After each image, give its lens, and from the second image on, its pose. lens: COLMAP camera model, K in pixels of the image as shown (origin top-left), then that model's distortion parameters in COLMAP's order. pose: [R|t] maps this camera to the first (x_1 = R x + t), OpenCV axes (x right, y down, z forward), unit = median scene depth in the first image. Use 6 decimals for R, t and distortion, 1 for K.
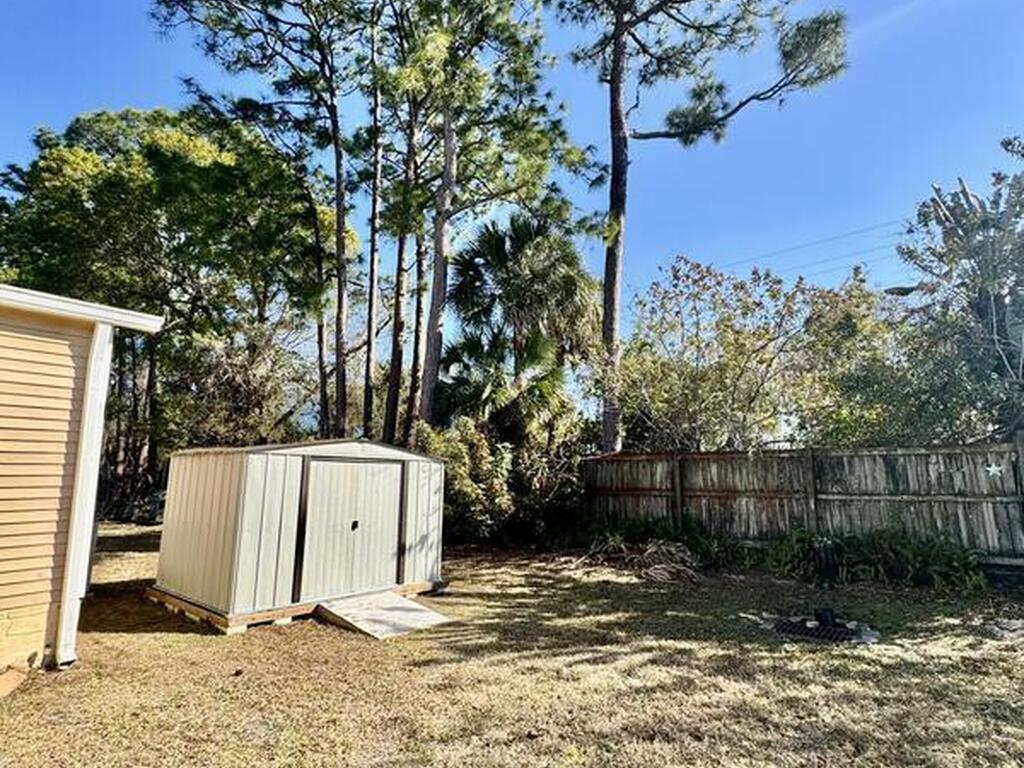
lens RADIAL K [[547.2, 0, 510.8], [0, 547.2, 380.3], [0, 0, 1]] dist [-0.005410, 0.002403]
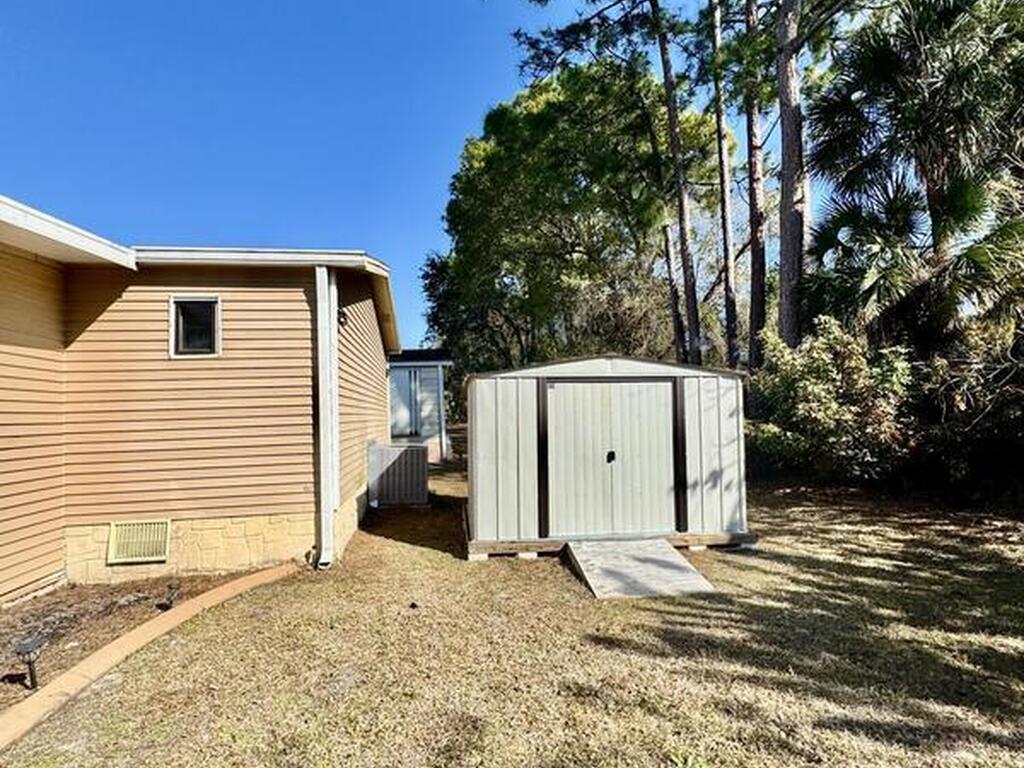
lens RADIAL K [[547.2, 0, 513.7], [0, 547.2, 383.8], [0, 0, 1]] dist [-0.005410, 0.002403]
pose [[0.723786, -0.055083, -0.687822, 0.163940], [0.144182, 0.986878, 0.072688, 0.063359], [0.674793, -0.151782, 0.722230, 0.271299]]
